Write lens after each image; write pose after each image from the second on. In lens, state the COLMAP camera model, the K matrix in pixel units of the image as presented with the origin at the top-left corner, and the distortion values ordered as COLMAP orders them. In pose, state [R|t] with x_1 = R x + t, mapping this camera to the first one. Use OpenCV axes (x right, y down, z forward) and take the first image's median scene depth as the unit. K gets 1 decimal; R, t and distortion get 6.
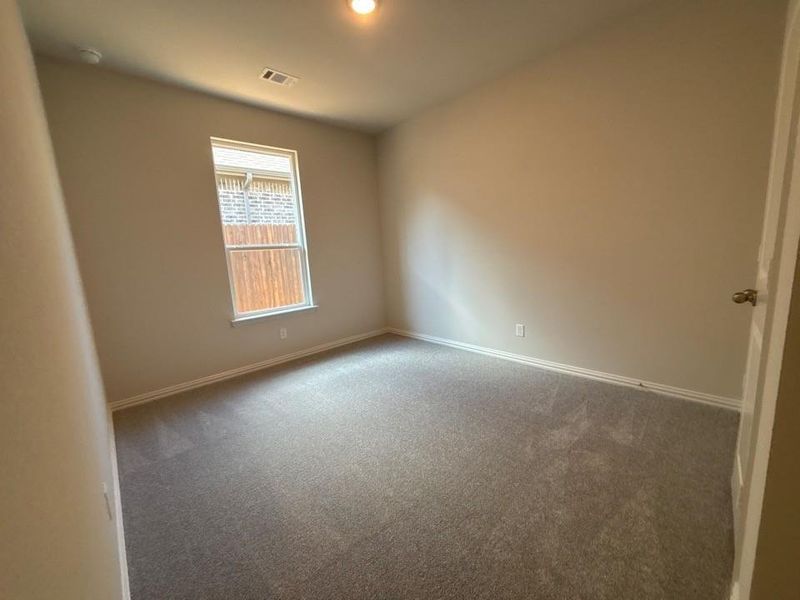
lens RADIAL K [[316.4, 0, 400.0], [0, 316.4, 300.0], [0, 0, 1]] dist [-0.022355, 0.000274]
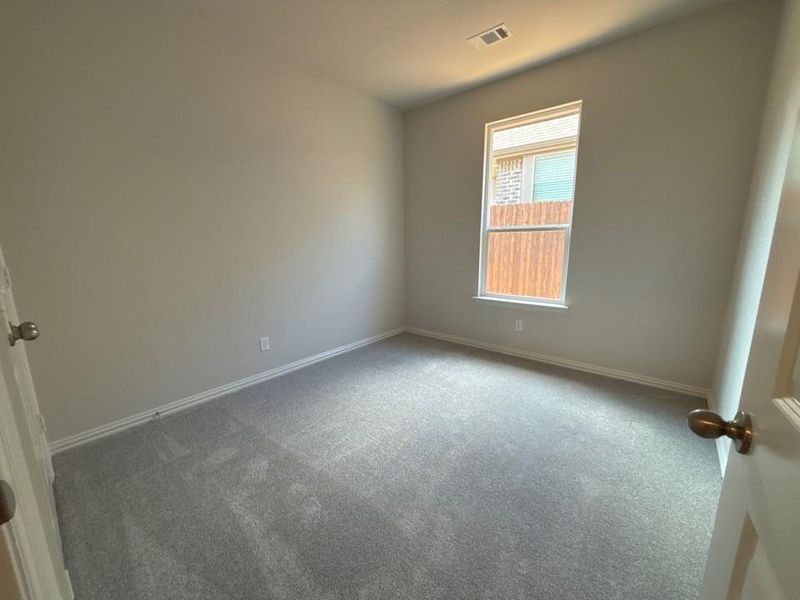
lens RADIAL K [[324.0, 0, 400.0], [0, 324.0, 300.0], [0, 0, 1]] dist [-0.000257, 0.000197]
pose [[0.080984, 0.216939, -0.972820, 0.533553], [-0.162209, 0.965883, 0.201889, -0.105346], [0.983428, 0.141451, 0.113410, 0.597424]]
